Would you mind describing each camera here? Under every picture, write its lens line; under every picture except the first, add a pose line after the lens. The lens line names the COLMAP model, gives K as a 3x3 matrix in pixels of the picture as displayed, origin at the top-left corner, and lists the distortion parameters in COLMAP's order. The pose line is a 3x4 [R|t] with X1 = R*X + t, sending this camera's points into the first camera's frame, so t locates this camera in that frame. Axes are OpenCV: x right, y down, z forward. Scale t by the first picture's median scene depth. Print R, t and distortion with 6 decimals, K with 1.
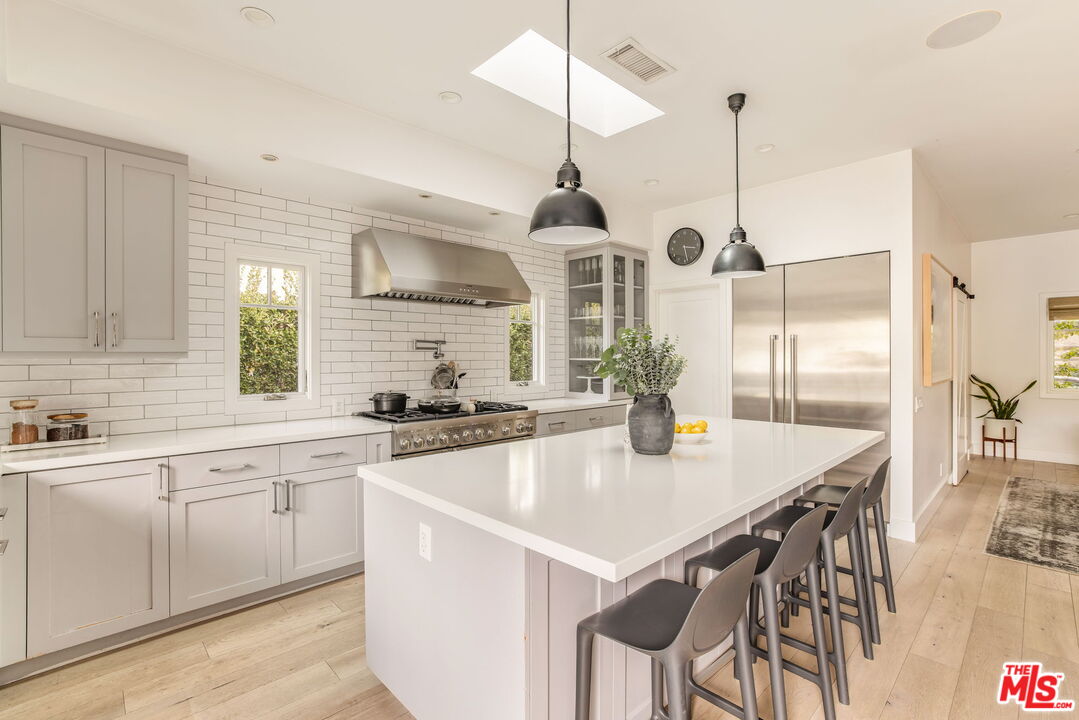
lens RADIAL K [[494.2, 0, 538.3], [0, 494.2, 356.8], [0, 0, 1]] dist [-0.002051, 0.000842]
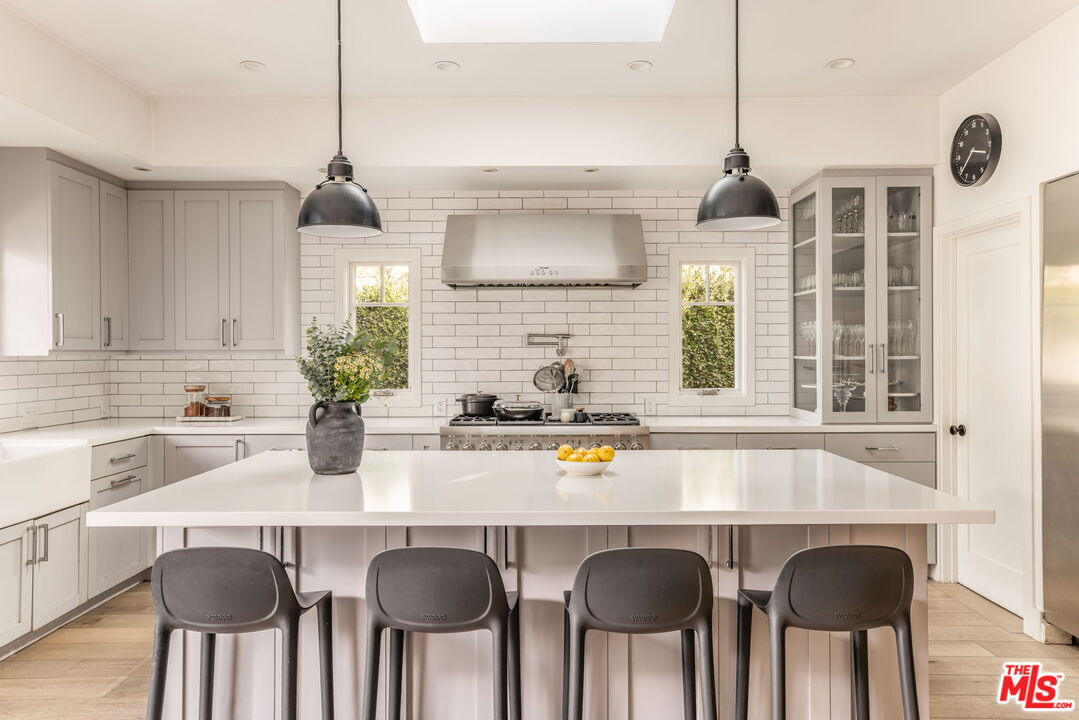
lens RADIAL K [[728.1, 0, 541.9], [0, 728.1, 358.8], [0, 0, 1]] dist [0.031103, 0.001069]
pose [[0.729087, 0.005959, -0.684395, 0.673062], [0.000278, 0.999959, 0.009003, -0.002670], [0.684421, -0.006755, 0.729056, 0.111109]]
